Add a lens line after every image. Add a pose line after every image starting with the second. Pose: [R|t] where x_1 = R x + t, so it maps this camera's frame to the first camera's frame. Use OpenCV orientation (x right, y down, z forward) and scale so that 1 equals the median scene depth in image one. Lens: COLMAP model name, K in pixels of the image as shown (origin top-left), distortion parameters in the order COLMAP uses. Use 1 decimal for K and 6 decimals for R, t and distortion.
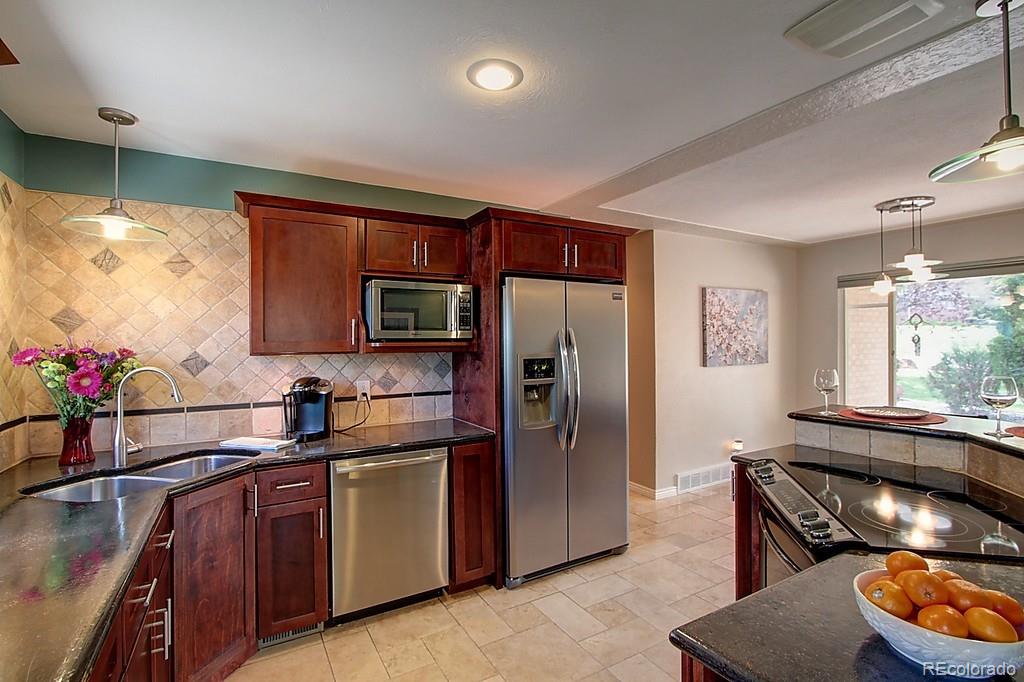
lens RADIAL K [[471.3, 0, 510.0], [0, 471.3, 341.6], [0, 0, 1]] dist [-0.018082, 0.001476]
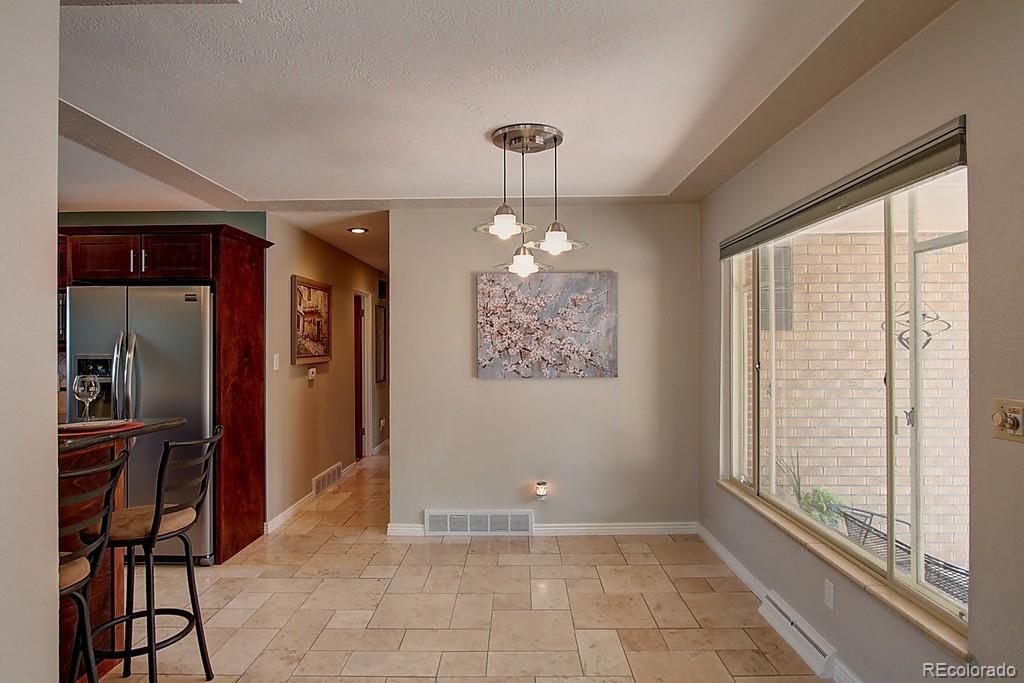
lens RADIAL K [[584.0, 0, 503.2], [0, 584.0, 341.3], [0, 0, 1]] dist [-0.015784, 0.008801]
pose [[0.851723, 0.005609, -0.523963, 0.930814], [-0.005216, 0.999984, 0.002225, -0.008158], [0.523967, 0.000838, 0.851738, 0.208992]]
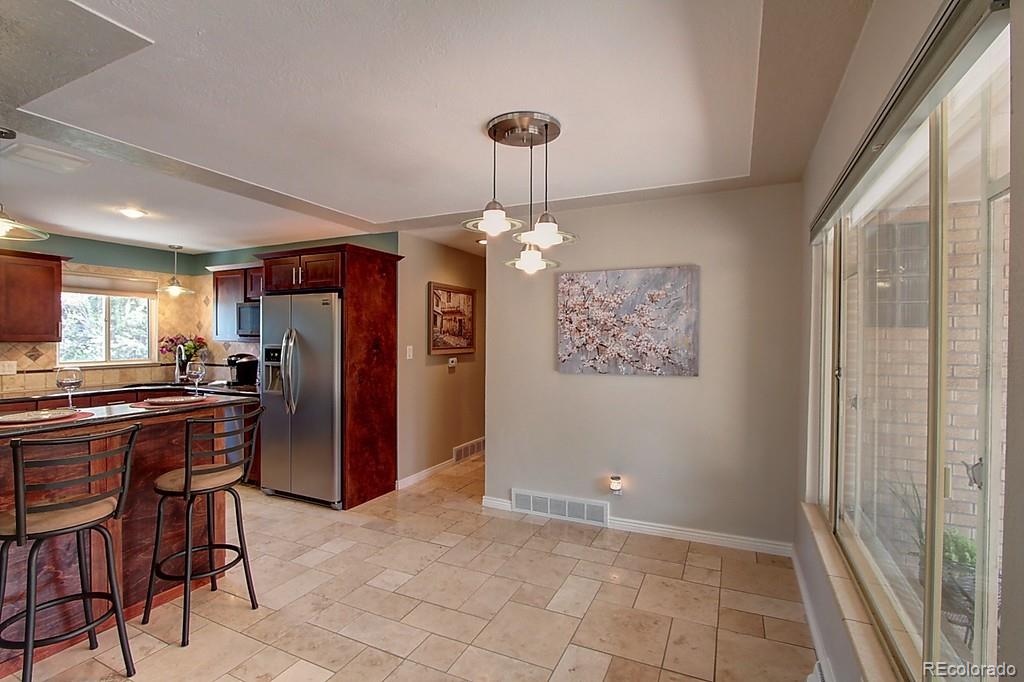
lens RADIAL K [[471.3, 0, 509.1], [0, 471.3, 342.4], [0, 0, 1]] dist [-0.018082, 0.001476]
pose [[0.563430, 0.023631, -0.825826, 1.021057], [-0.009311, 0.999709, 0.022254, -0.014328], [0.826112, -0.004849, 0.563486, 0.461865]]
